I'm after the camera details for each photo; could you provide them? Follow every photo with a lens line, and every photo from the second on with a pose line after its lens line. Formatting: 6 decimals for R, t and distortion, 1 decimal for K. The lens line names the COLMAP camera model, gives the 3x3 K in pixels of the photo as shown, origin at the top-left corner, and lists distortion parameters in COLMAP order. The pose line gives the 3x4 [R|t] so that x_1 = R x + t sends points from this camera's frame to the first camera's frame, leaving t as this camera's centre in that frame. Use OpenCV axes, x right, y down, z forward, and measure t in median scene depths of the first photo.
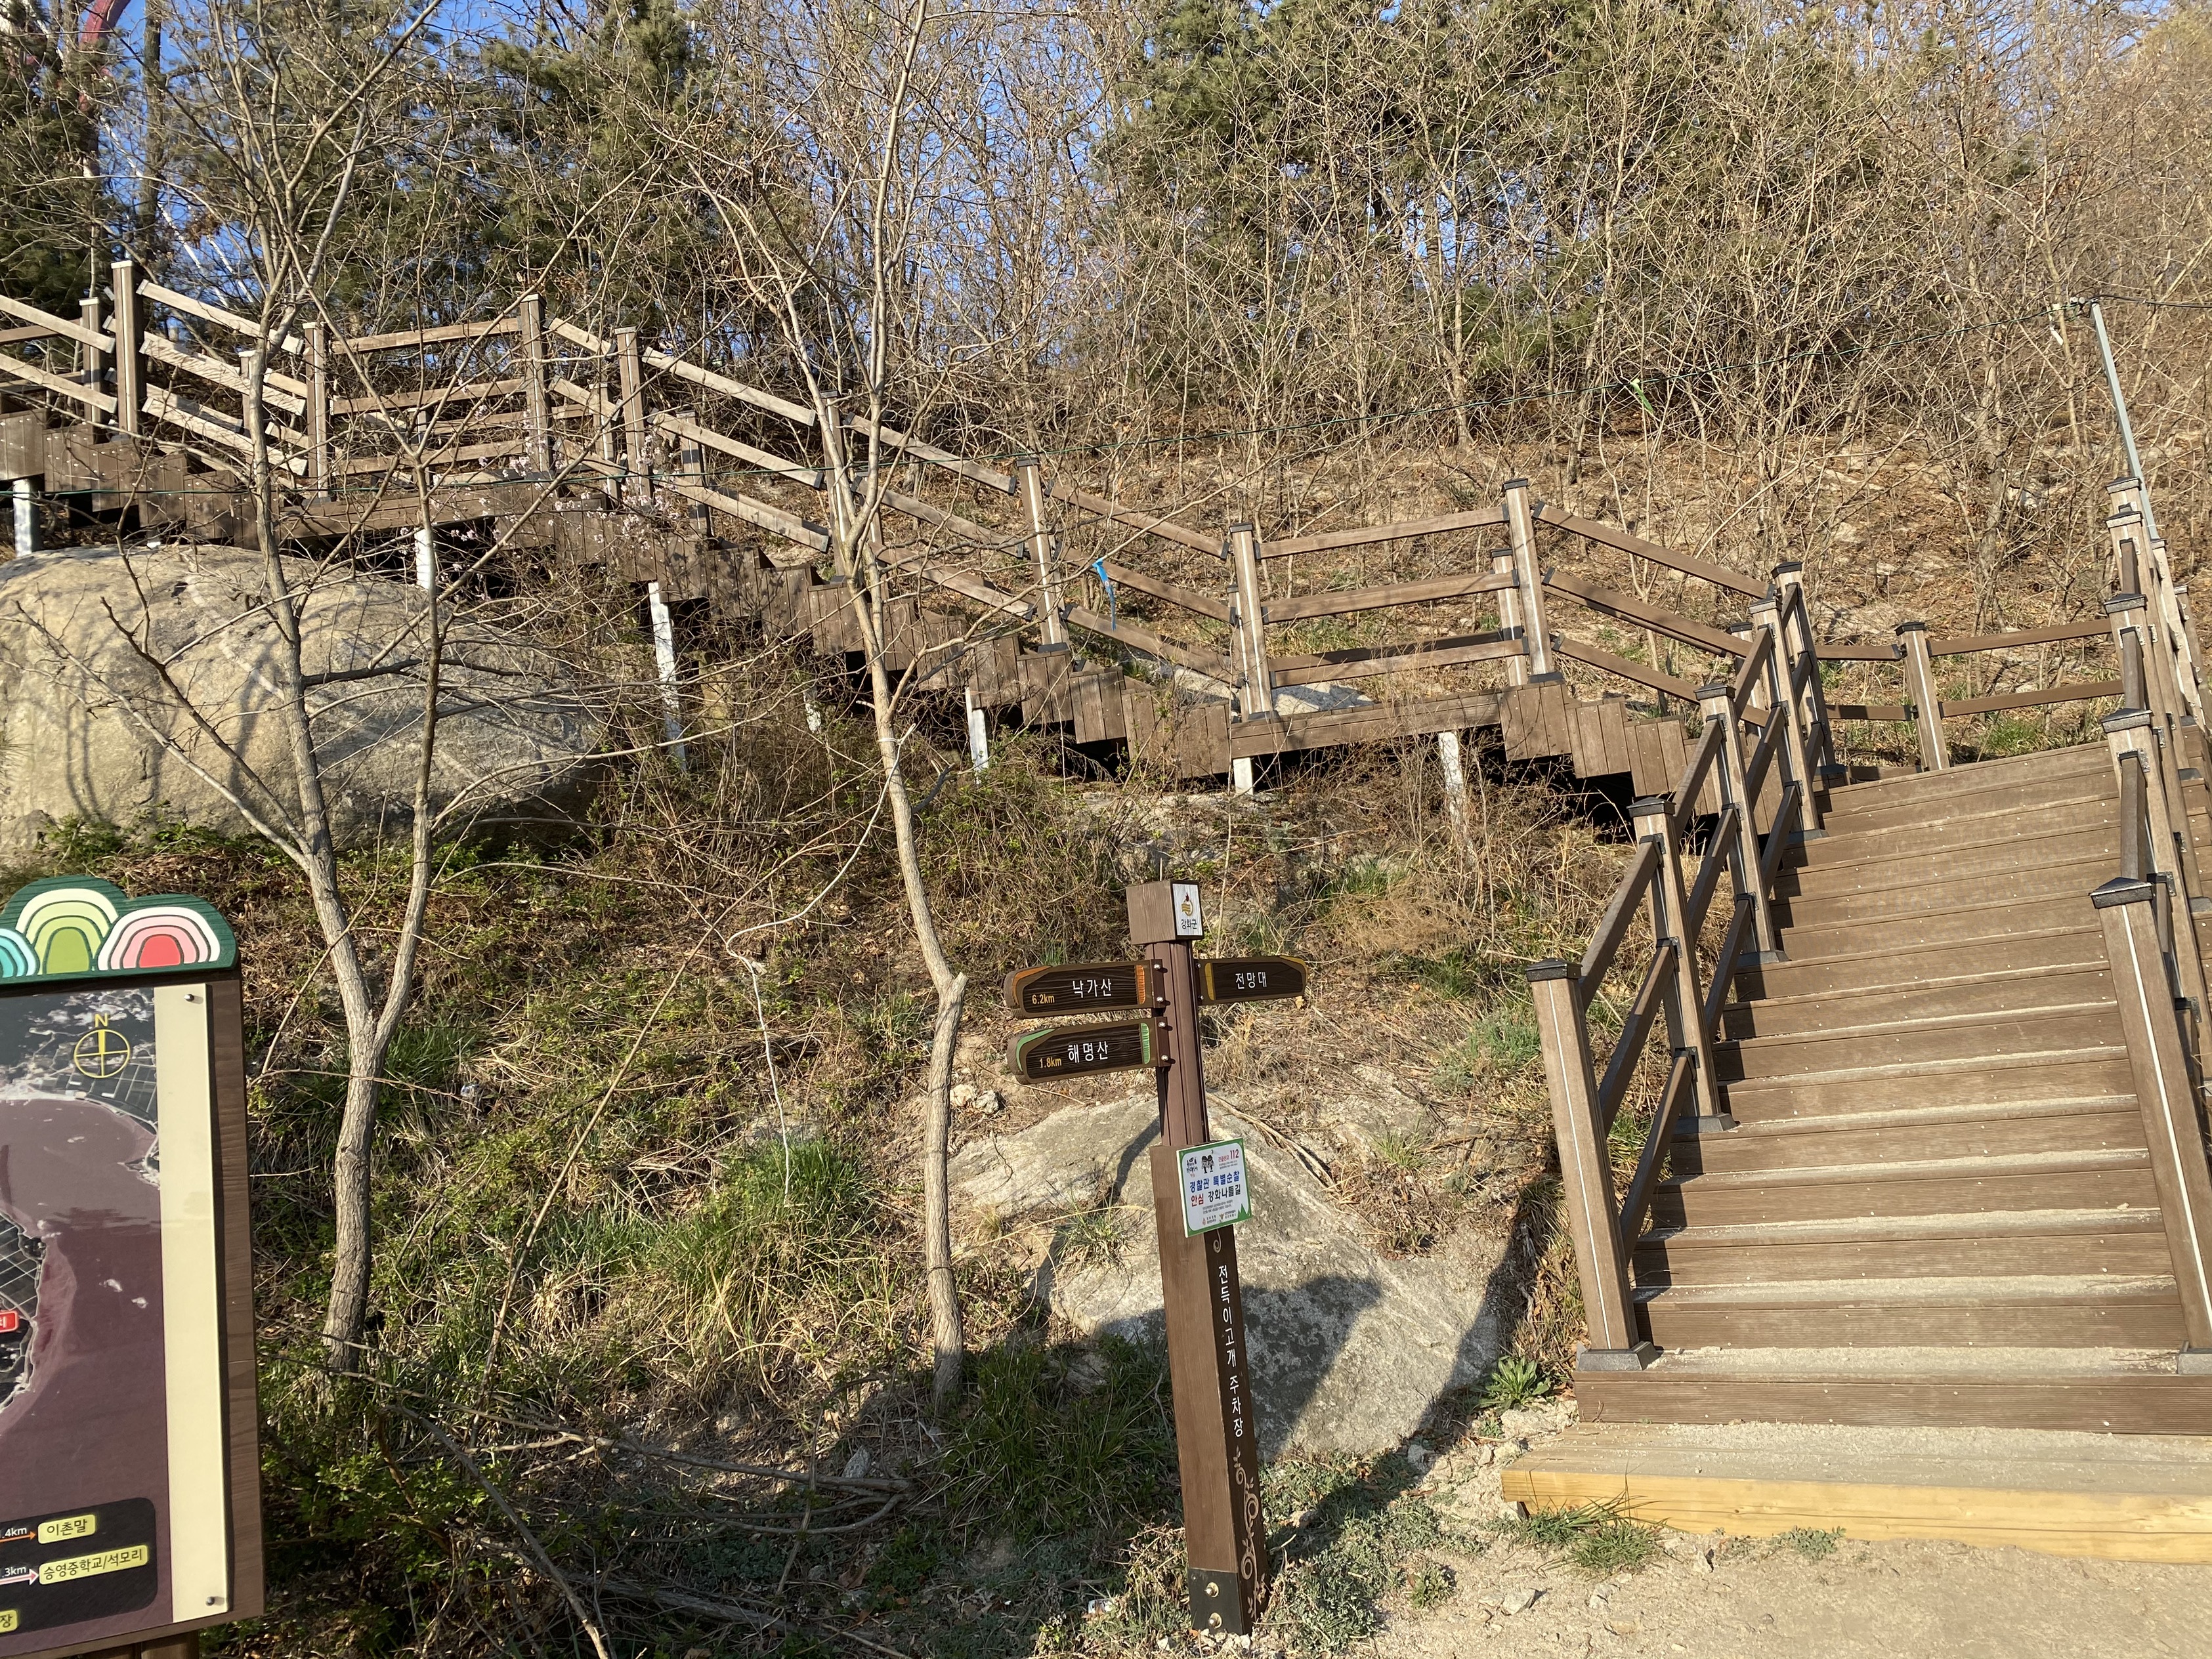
lens RADIAL K [[1715.0, 0, 1104.1], [0, 1715.0, 823.9], [0, 0, 1]] dist [0.031264, -0.020771]
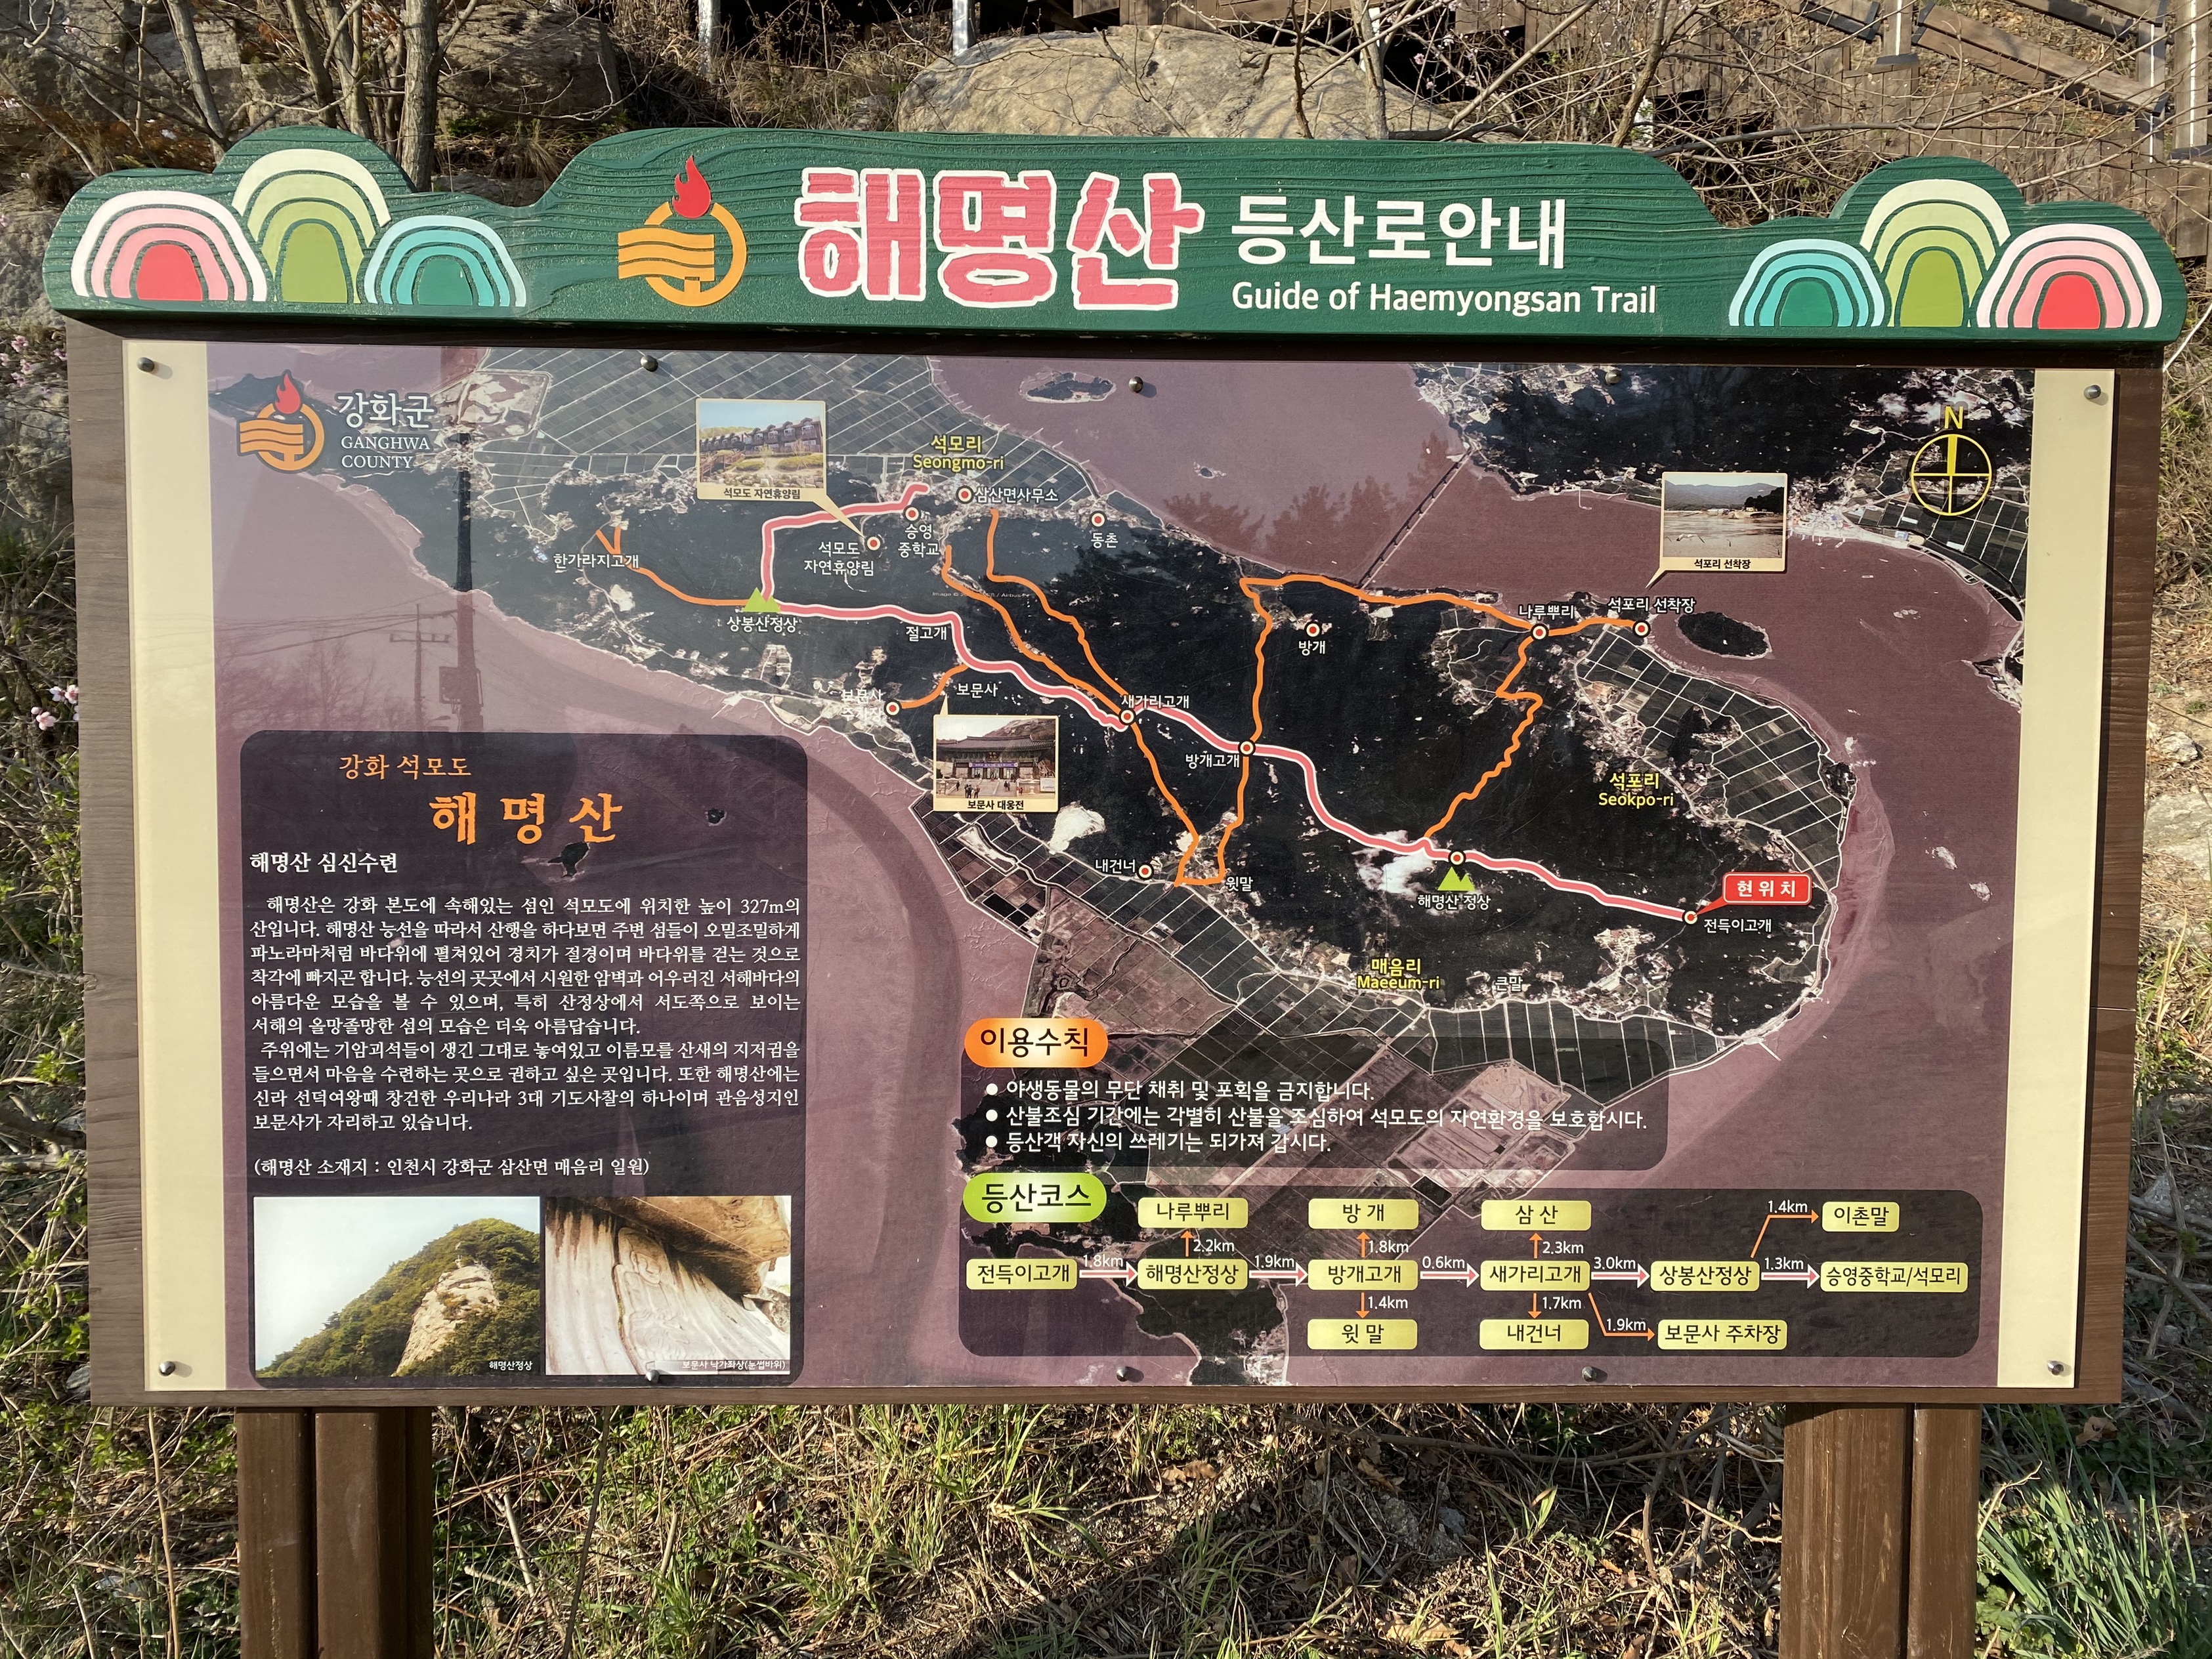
lens RADIAL K [[1715.0, 0, 1111.2], [0, 1715.0, 827.6], [0, 0, 1]] dist [0.031264, -0.020771]
pose [[0.927647, 0.145208, -0.344072, -0.632840], [-0.065287, 0.970180, 0.233425, 0.132313], [0.367707, -0.194073, 0.909465, 0.336115]]
